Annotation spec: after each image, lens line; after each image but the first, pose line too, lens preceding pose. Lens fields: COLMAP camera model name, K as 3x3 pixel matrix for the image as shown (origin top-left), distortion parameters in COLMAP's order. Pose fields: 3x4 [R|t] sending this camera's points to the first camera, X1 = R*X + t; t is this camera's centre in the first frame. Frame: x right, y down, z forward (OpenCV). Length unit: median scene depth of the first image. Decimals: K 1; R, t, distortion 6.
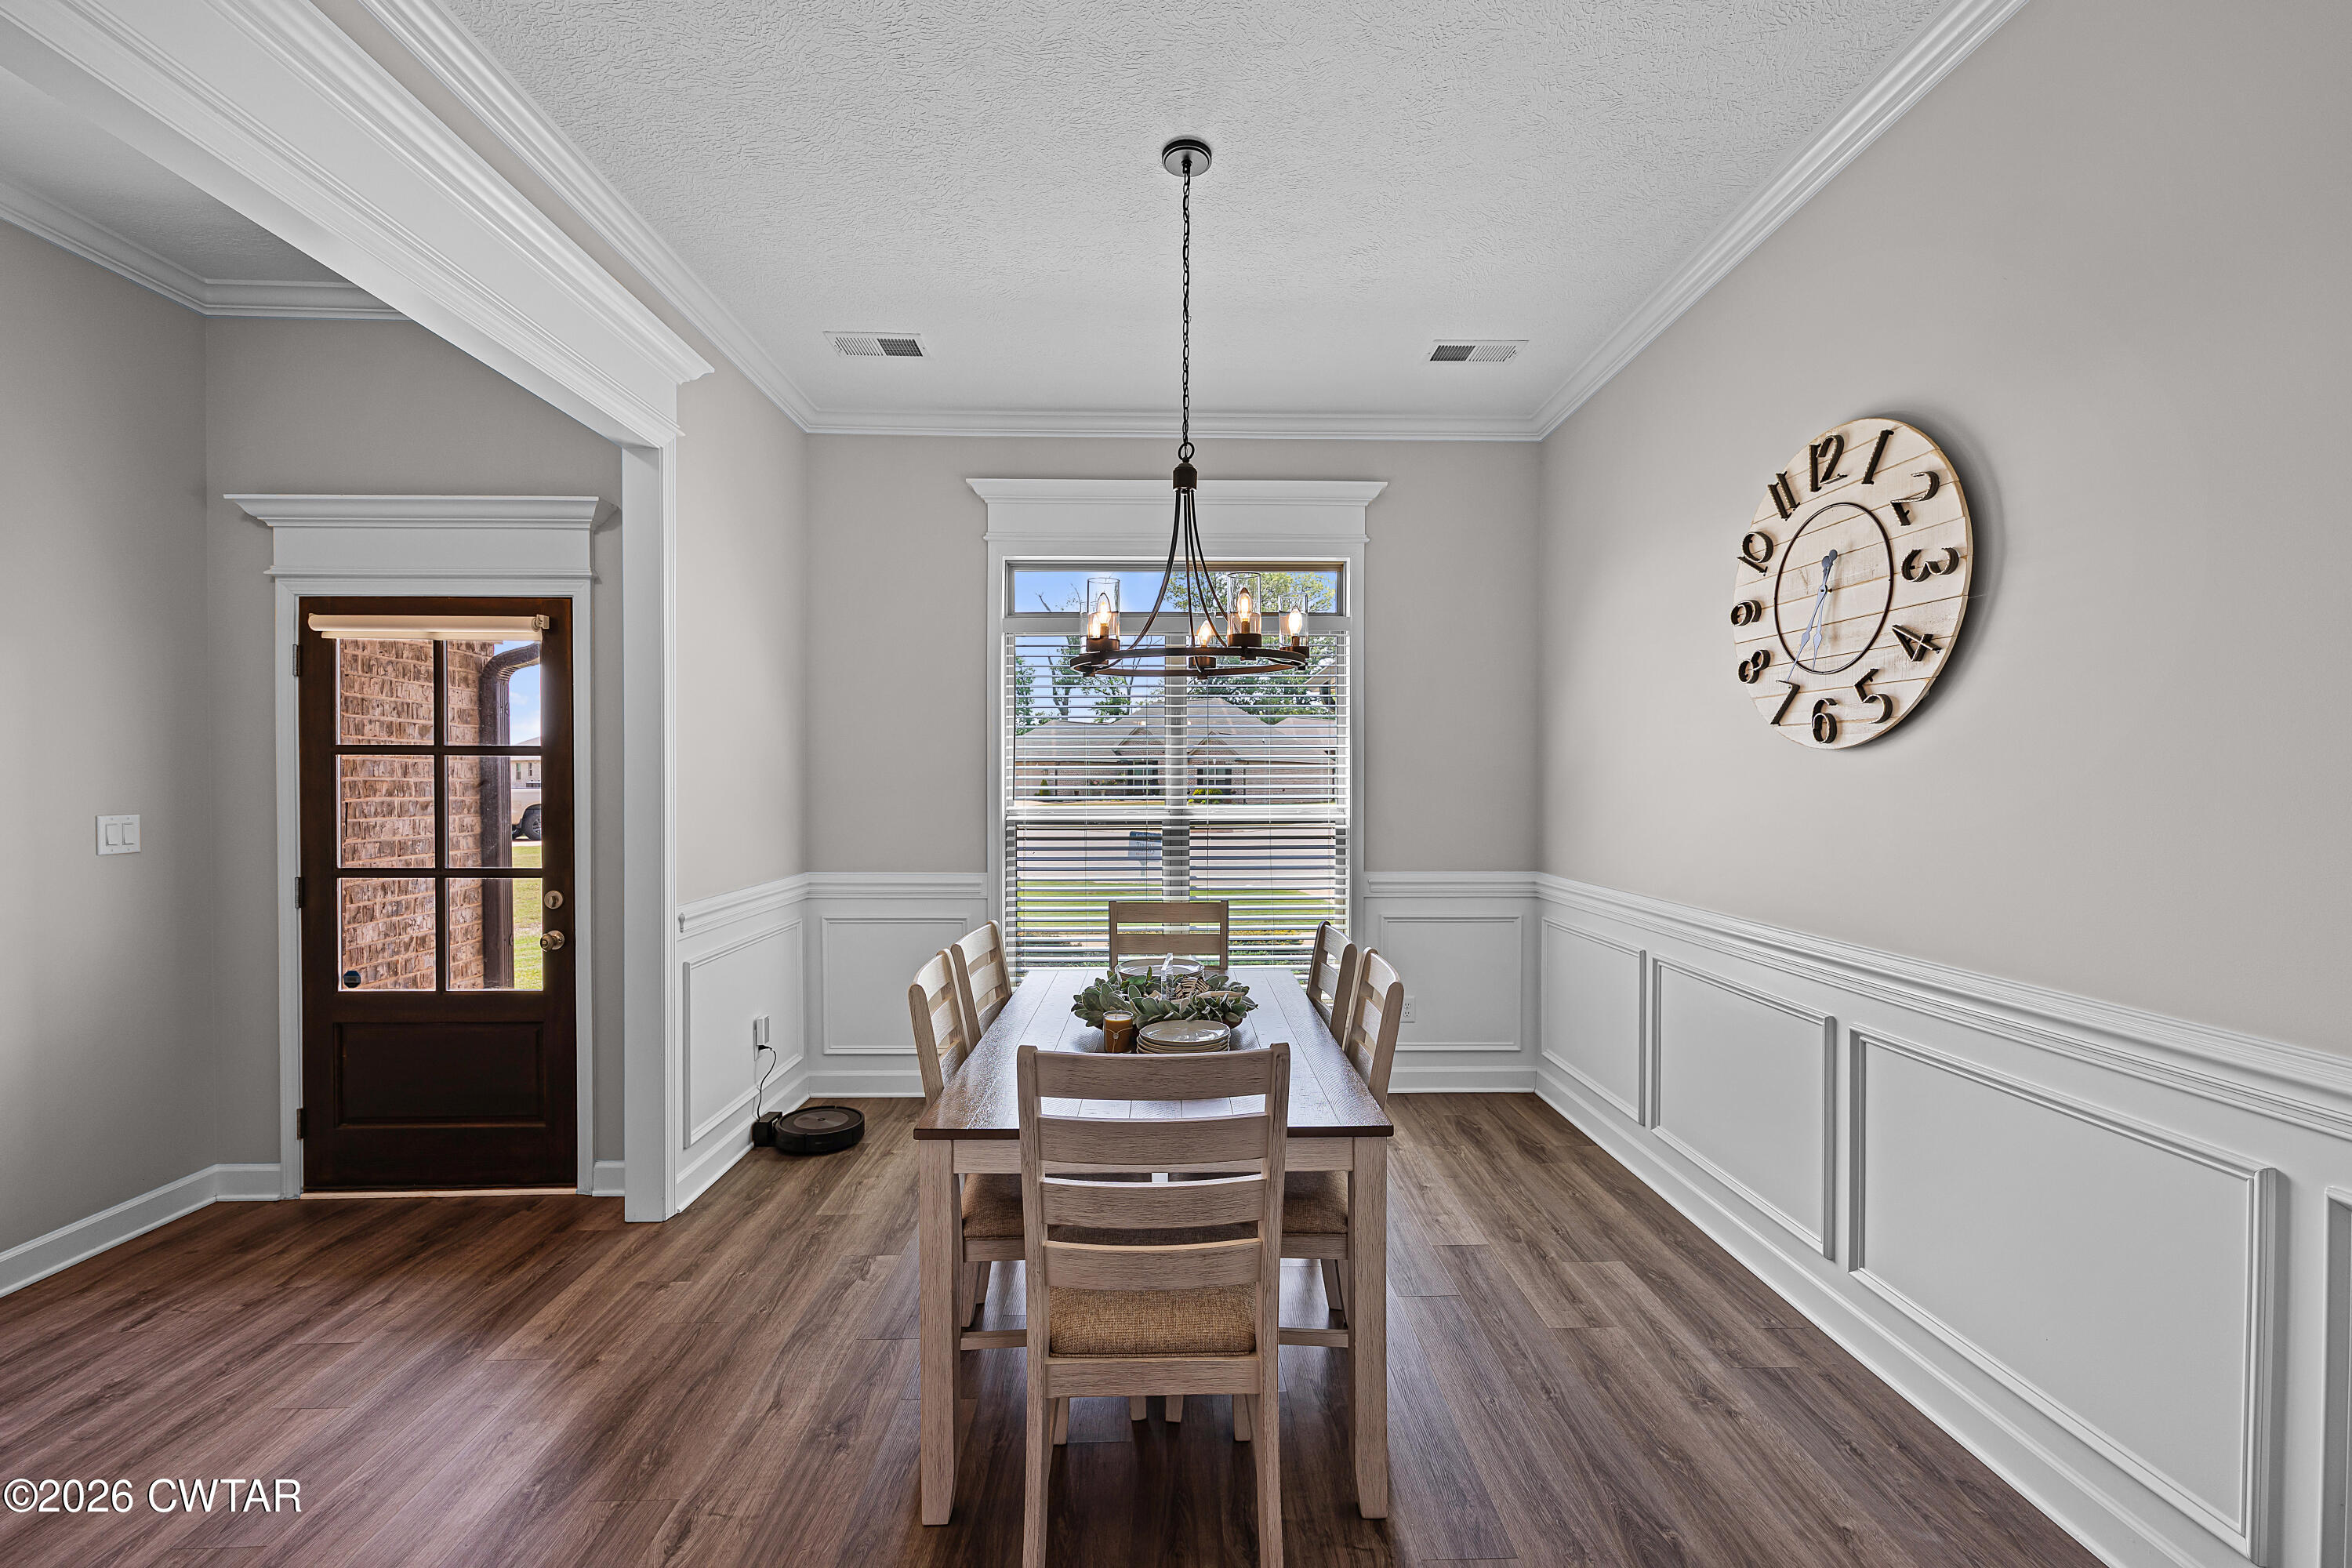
lens RADIAL K [[929.5, 0, 1180.4], [0, 929.5, 784.1], [0, 0, 1]] dist [0.018028, 0.000042]
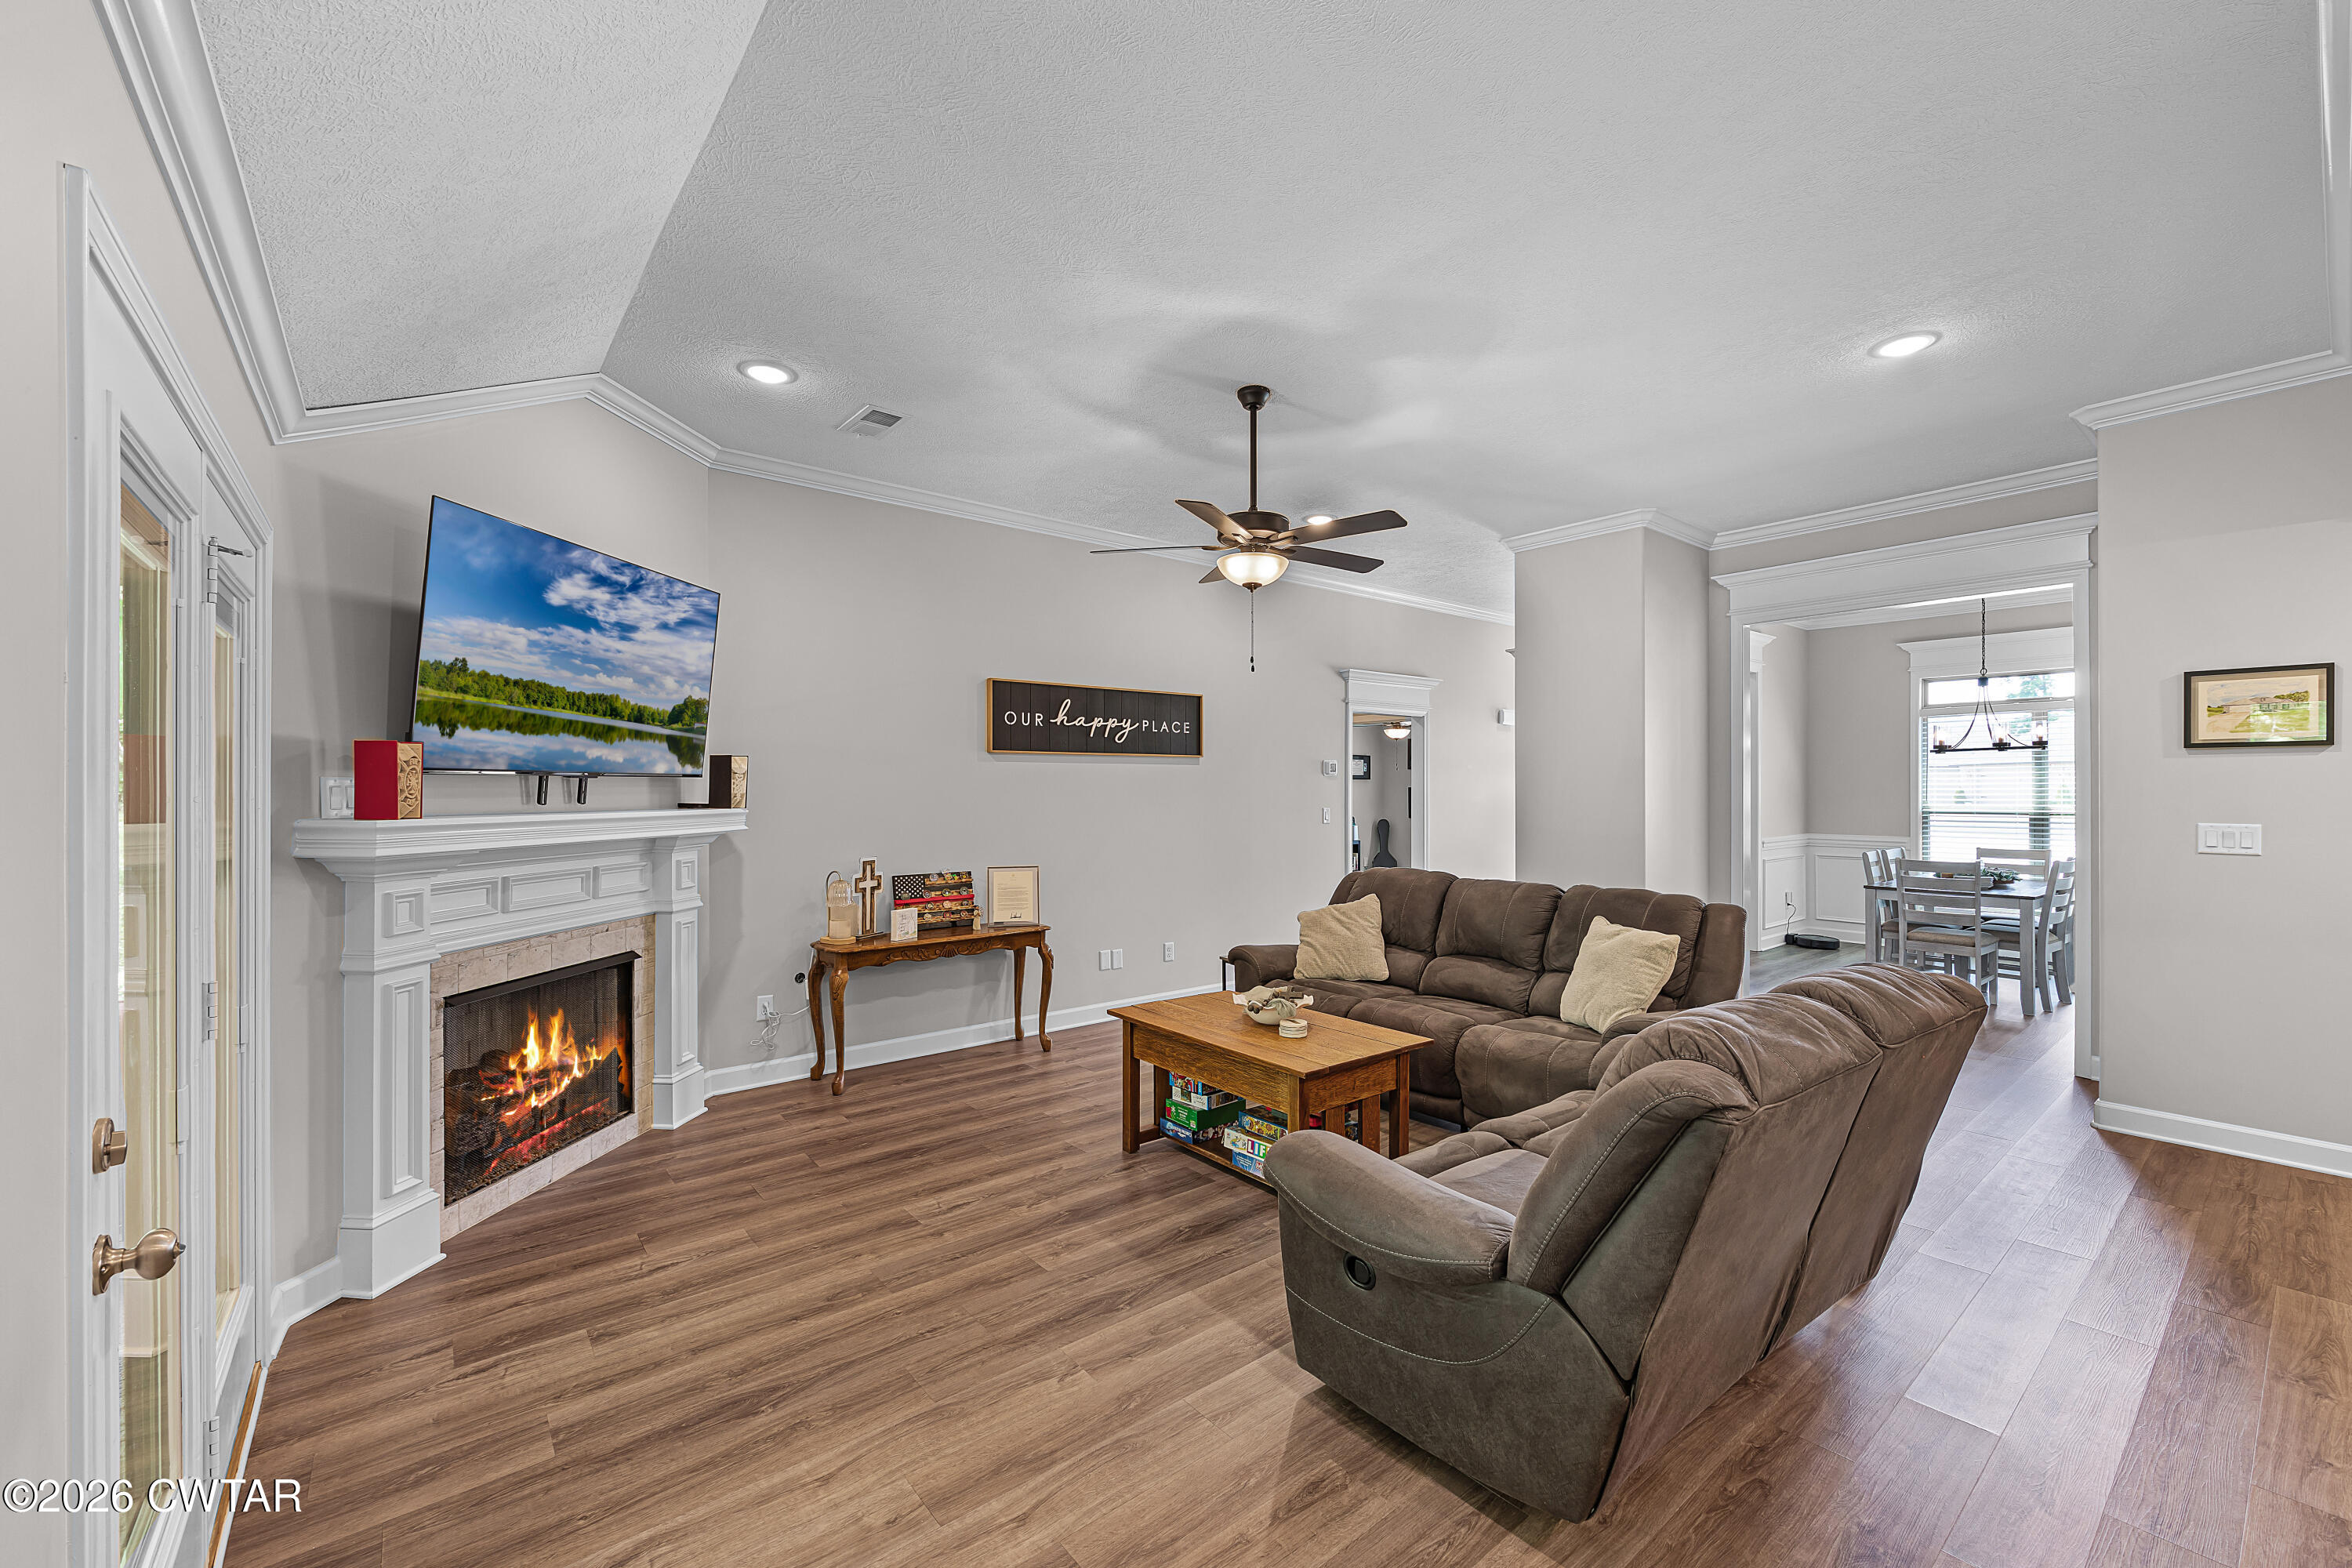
lens RADIAL K [[929.5, 0, 1178.5], [0, 929.5, 793.0], [0, 0, 1]] dist [0.018028, 0.000042]
pose [[0.612777, -0.005682, -0.790235, 0.556784], [-0.000968, 0.999968, -0.007941, 0.024769], [0.790255, 0.005631, 0.612752, -1.935163]]
